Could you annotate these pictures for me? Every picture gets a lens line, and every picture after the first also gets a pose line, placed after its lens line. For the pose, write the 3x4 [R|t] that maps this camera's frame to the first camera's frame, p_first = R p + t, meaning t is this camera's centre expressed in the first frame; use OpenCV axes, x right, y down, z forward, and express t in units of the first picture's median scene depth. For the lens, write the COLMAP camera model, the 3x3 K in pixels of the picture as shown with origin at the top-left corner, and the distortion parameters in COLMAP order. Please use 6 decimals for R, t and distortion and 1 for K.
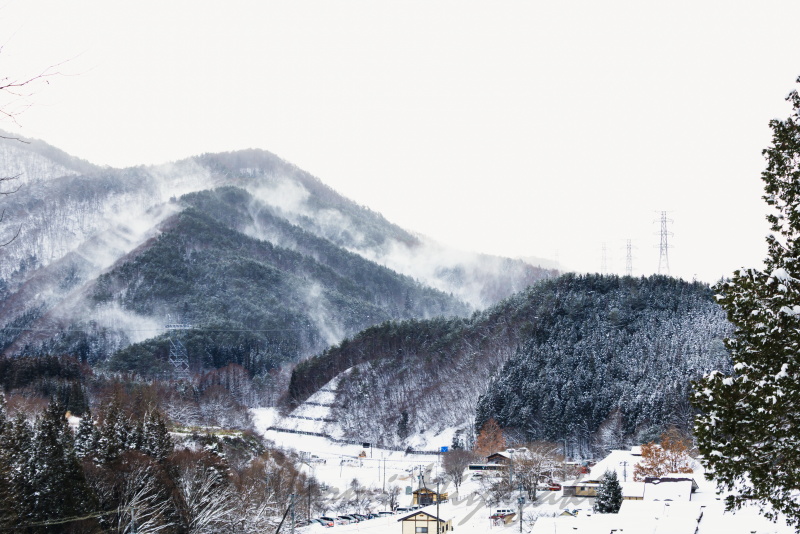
lens RADIAL K [[2098.5, 0, 405.0], [0, 2098.5, 261.9], [0, 0, 1]] dist [0.049444, 0.000000]
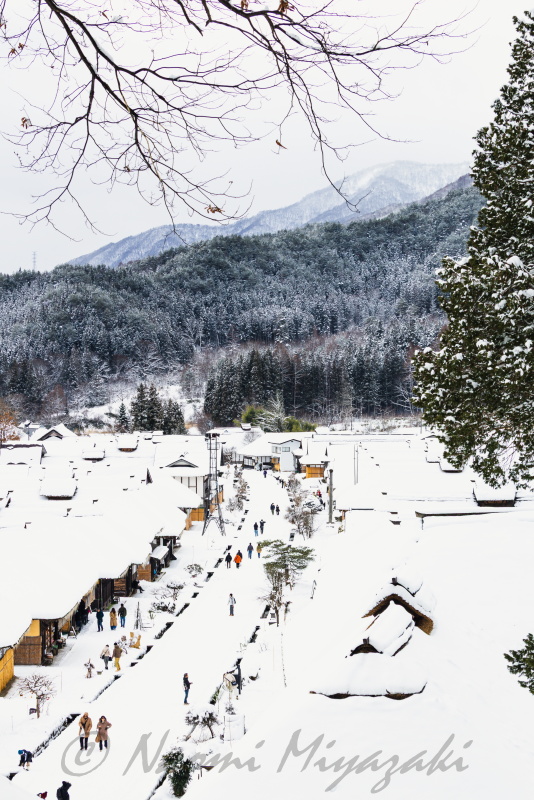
lens RADIAL K [[1825.0, 0, 294.5], [0, 1825.0, 409.7], [0, 0, 1]] dist [0.000517, 0.000000]
pose [[0.953036, -0.014855, 0.302491, -0.226153], [-0.010535, 0.996566, 0.082133, 0.005801], [-0.302672, -0.081463, 0.949607, 0.091187]]
